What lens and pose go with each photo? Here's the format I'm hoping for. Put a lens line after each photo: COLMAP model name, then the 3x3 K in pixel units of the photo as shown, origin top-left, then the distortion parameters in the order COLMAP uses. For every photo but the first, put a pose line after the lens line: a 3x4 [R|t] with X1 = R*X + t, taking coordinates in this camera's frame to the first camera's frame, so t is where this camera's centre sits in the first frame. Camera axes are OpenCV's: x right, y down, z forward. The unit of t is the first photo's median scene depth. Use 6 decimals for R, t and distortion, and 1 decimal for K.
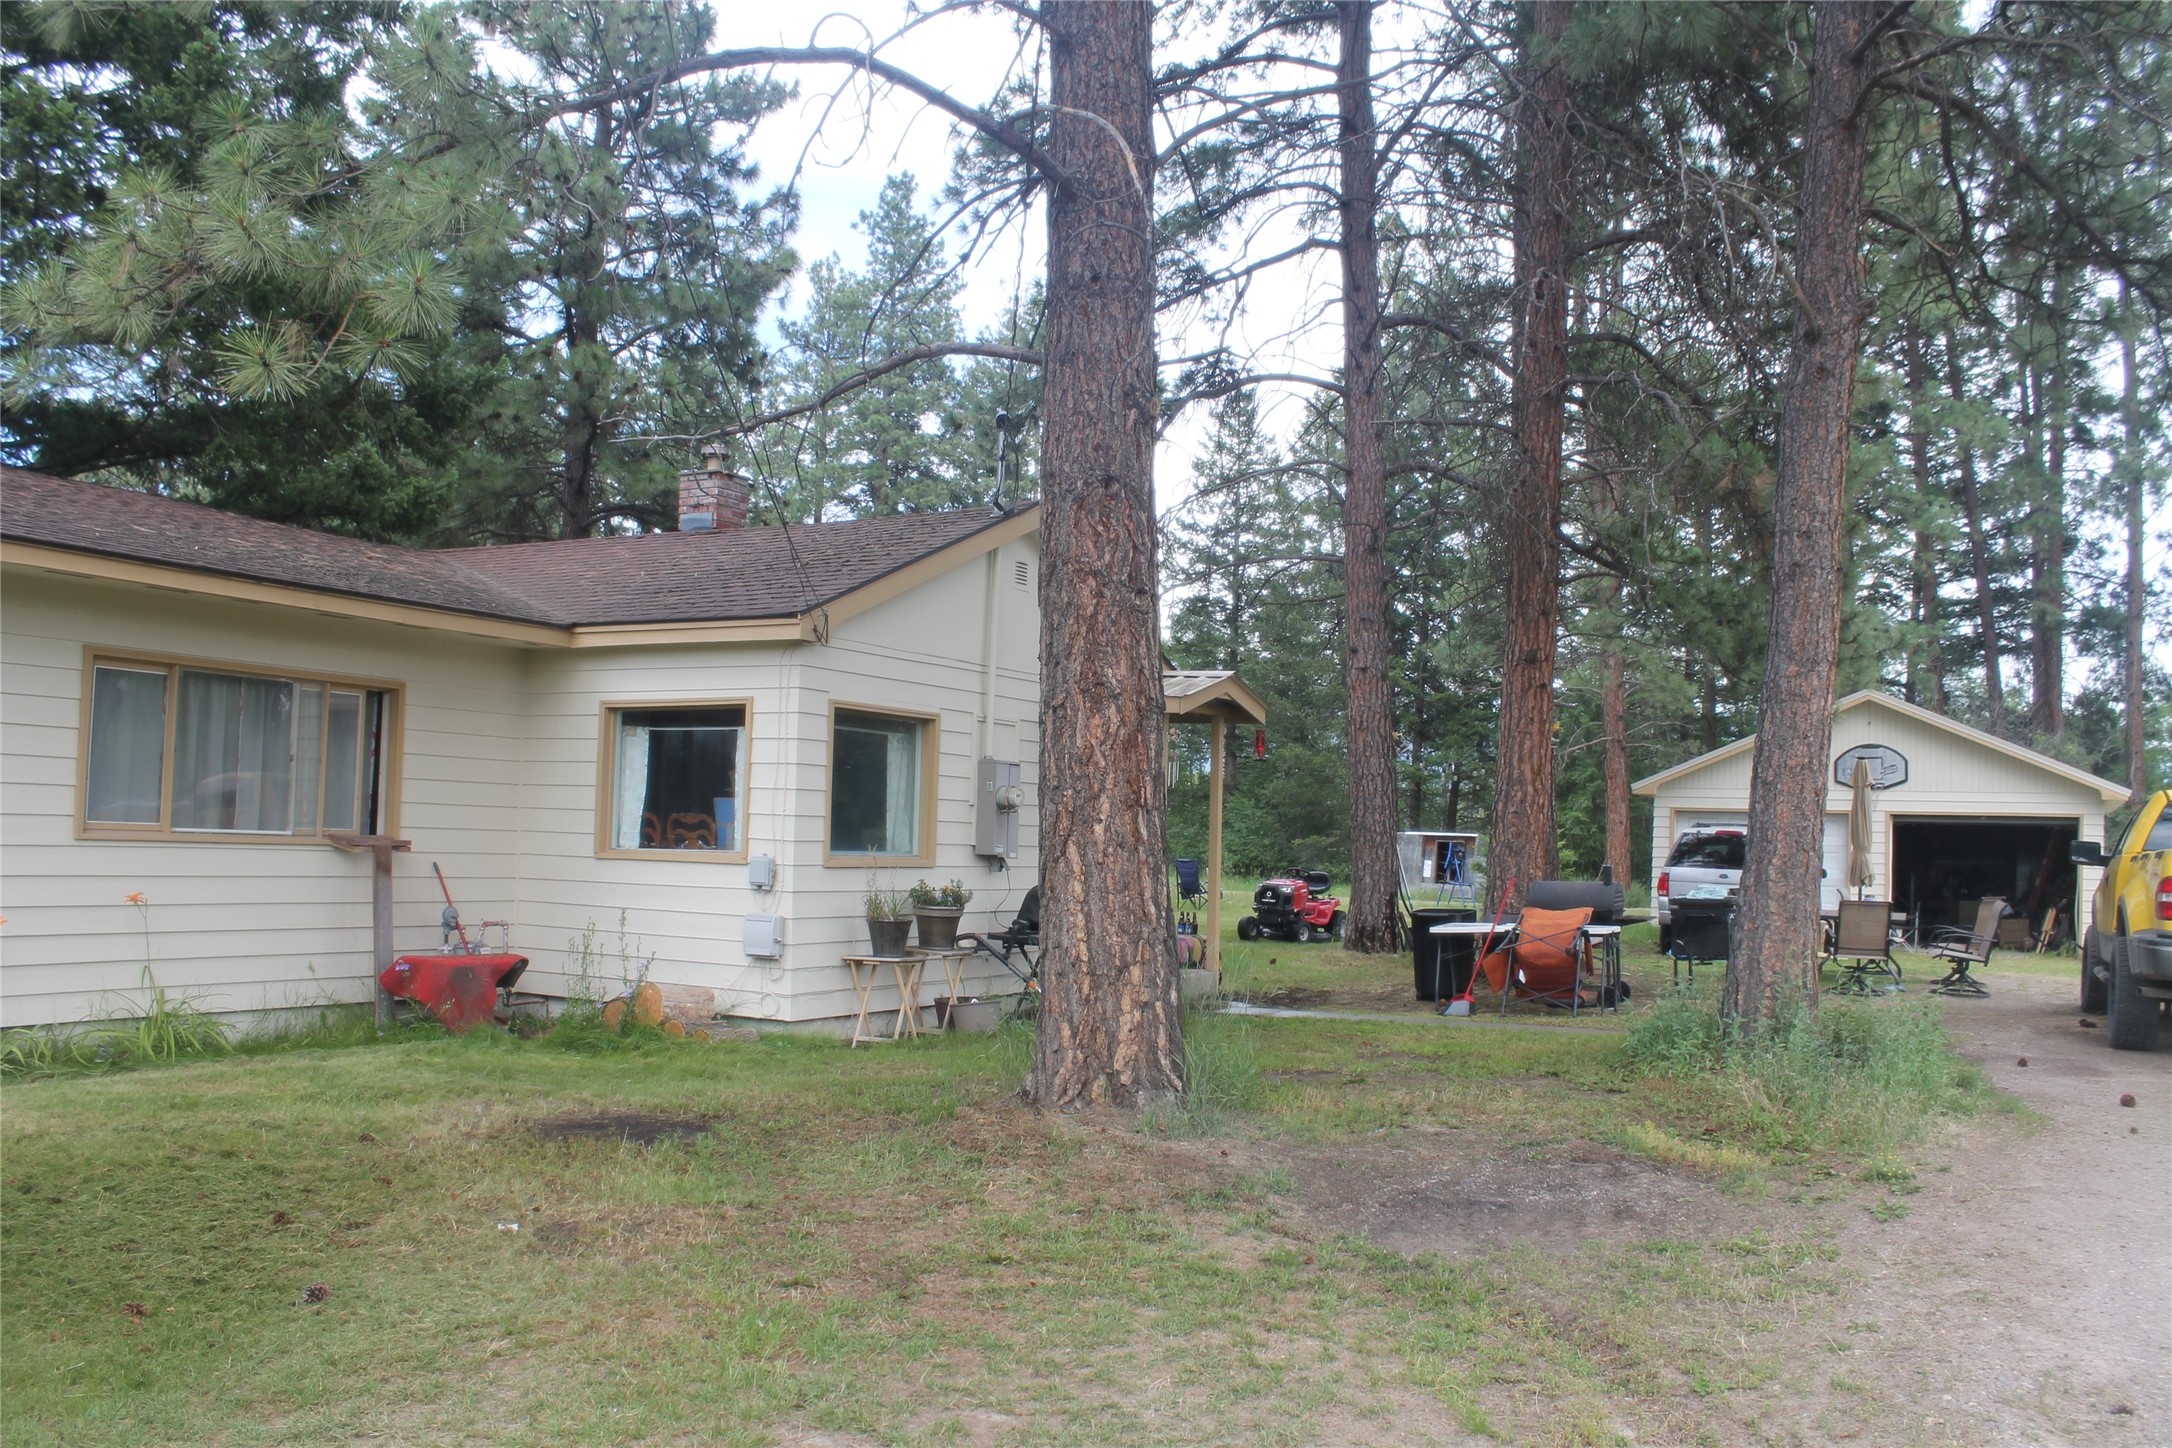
lens RADIAL K [[1833.8, 0, 1079.0], [0, 1833.8, 751.0], [0, 0, 1]] dist [-0.160832, 0.132106]
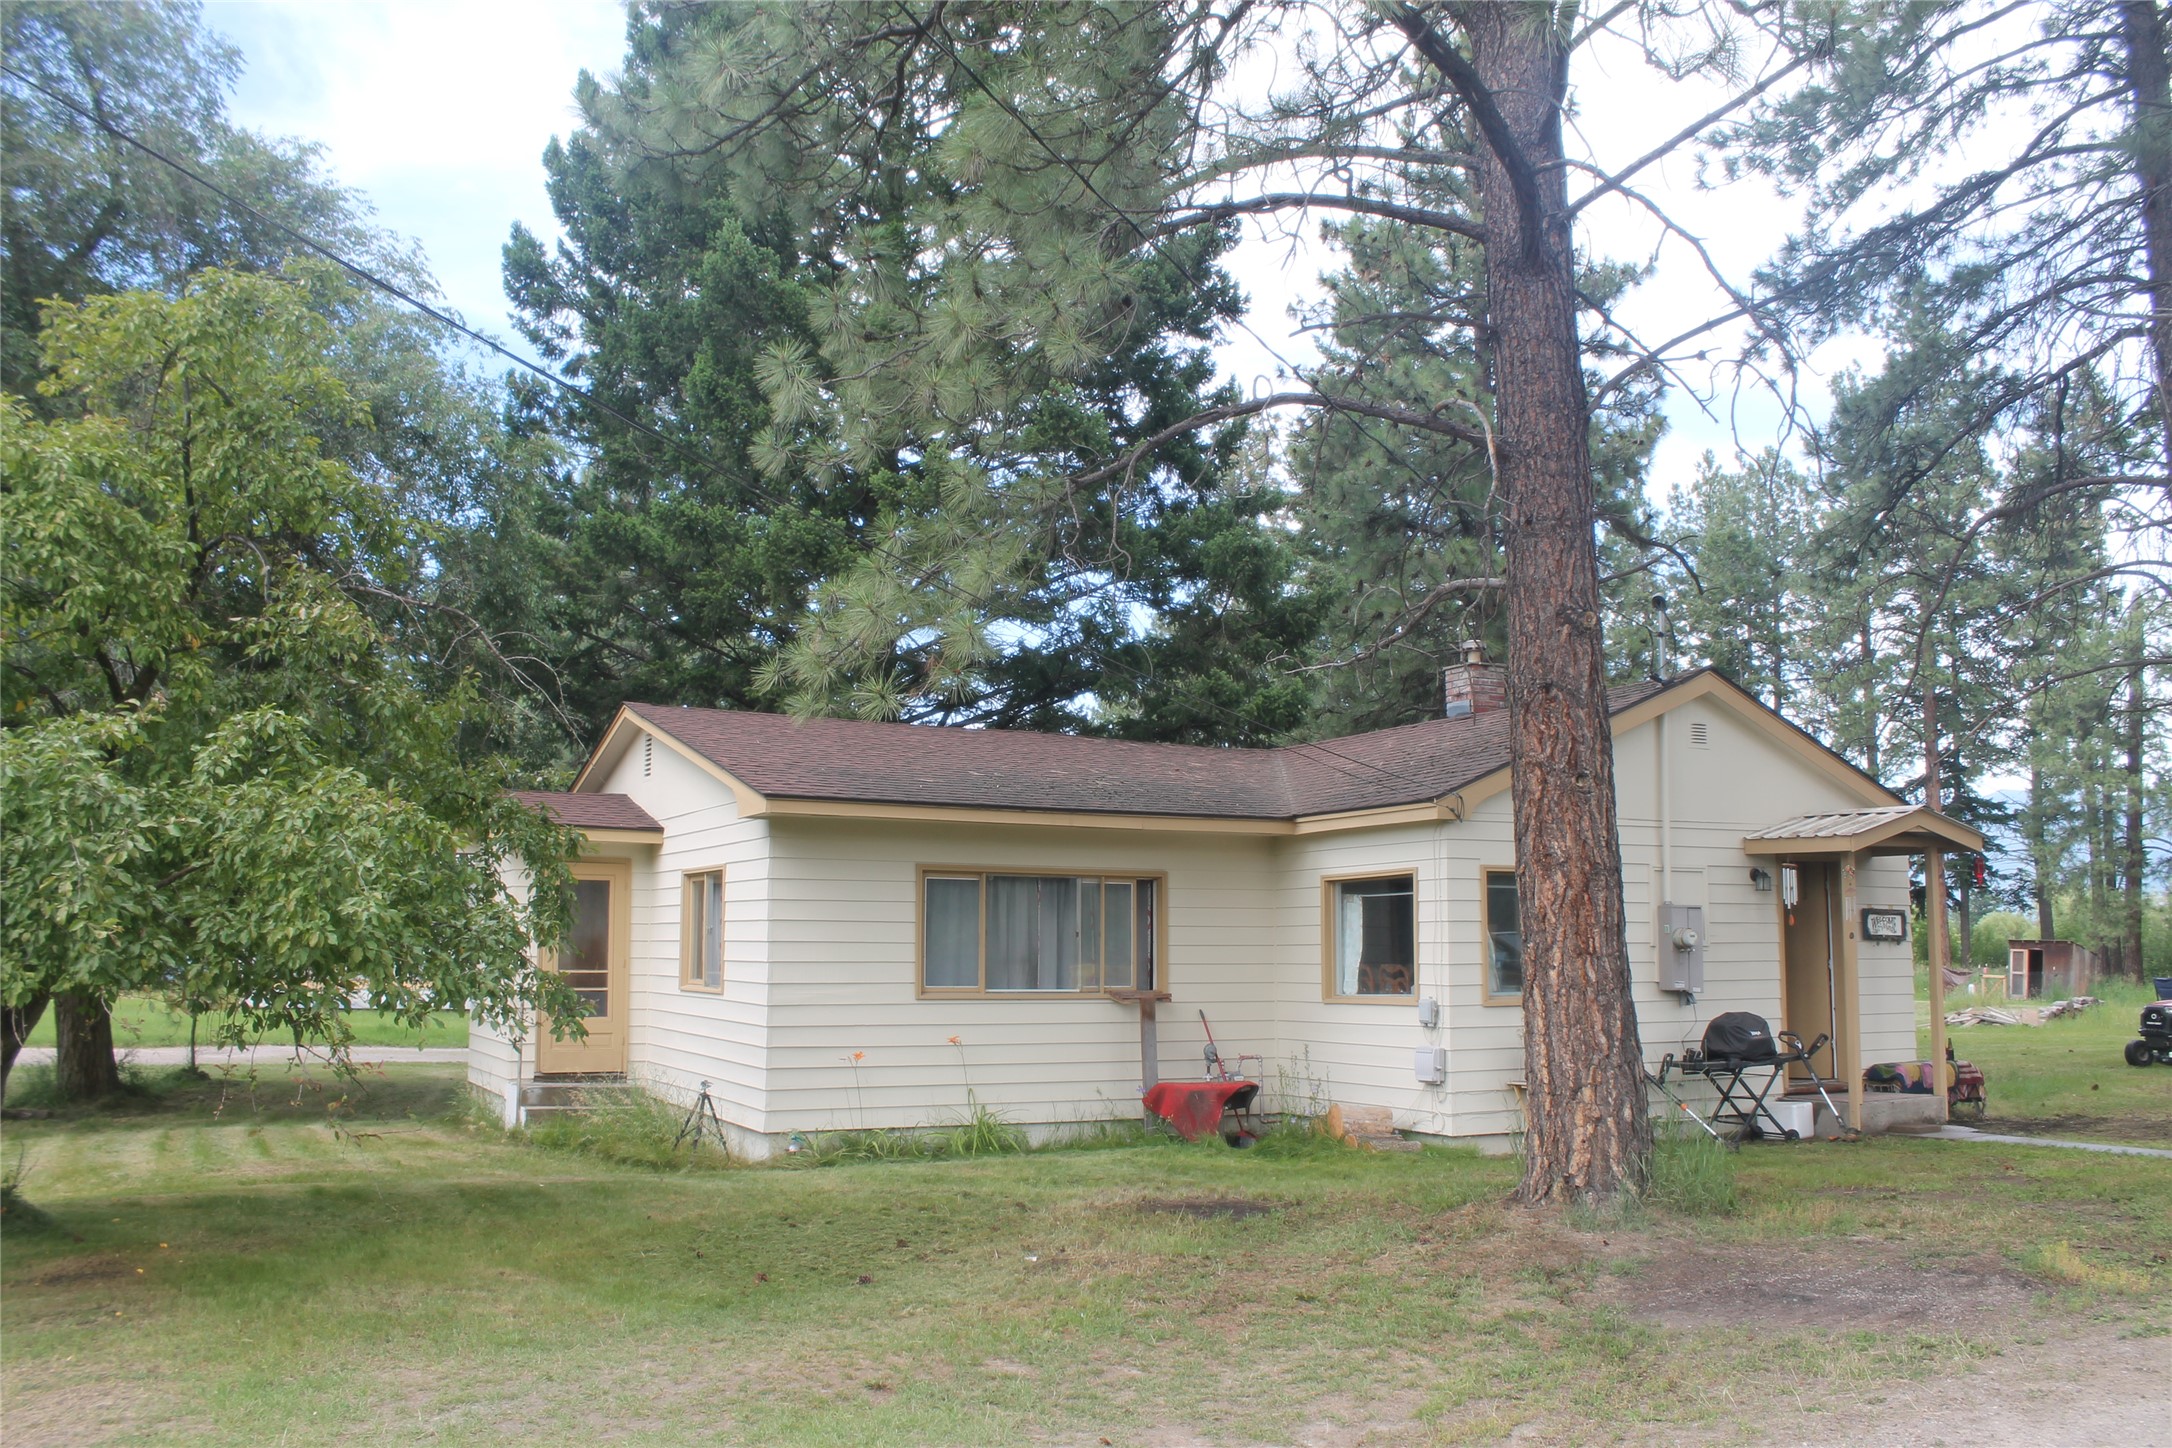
lens RADIAL K [[1833.8, 0, 1079.0], [0, 1833.8, 751.0], [0, 0, 1]] dist [-0.160832, 0.132106]
pose [[0.819525, -0.092132, -0.565588, 0.339680], [0.050380, 0.994753, -0.089042, -0.010376], [0.570824, 0.044477, 0.819867, -0.130291]]
